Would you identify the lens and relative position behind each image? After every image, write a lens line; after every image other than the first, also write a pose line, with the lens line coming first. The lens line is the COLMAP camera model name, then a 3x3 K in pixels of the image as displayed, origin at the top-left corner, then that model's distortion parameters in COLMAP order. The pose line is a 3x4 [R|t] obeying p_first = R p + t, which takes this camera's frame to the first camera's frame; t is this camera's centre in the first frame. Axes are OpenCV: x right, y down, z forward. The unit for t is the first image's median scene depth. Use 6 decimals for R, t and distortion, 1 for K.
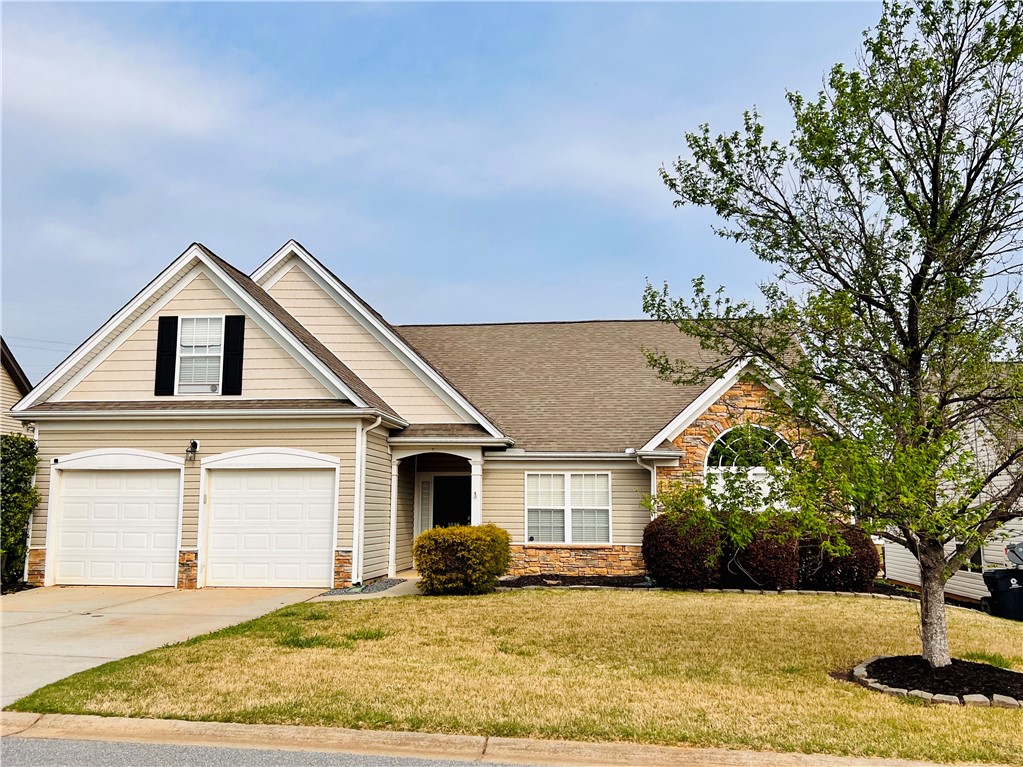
lens RADIAL K [[849.2, 0, 508.2], [0, 849.2, 385.5], [0, 0, 1]] dist [0.049288, -0.000507]
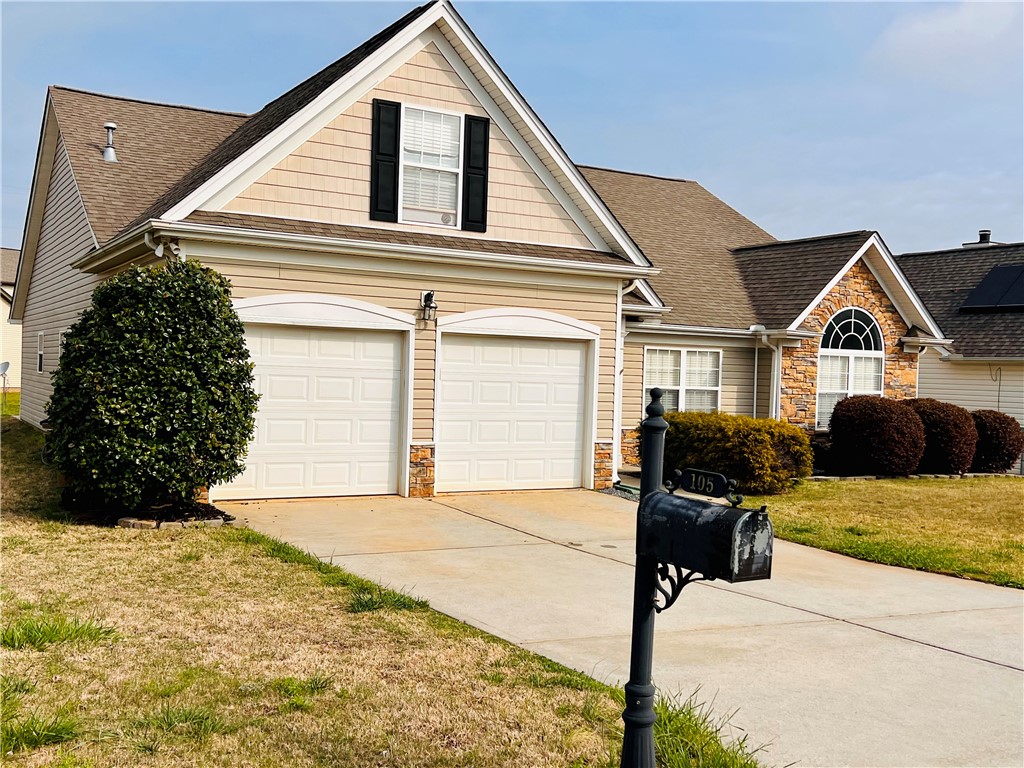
lens RADIAL K [[1067.8, 0, 514.0], [0, 1067.8, 383.2], [0, 0, 1]] dist [0.104002, 0.000000]
pose [[0.811114, 0.015308, 0.584688, -0.811908], [-0.110971, 0.985528, 0.128143, 0.017766], [-0.574265, -0.168822, 0.801074, 0.239306]]
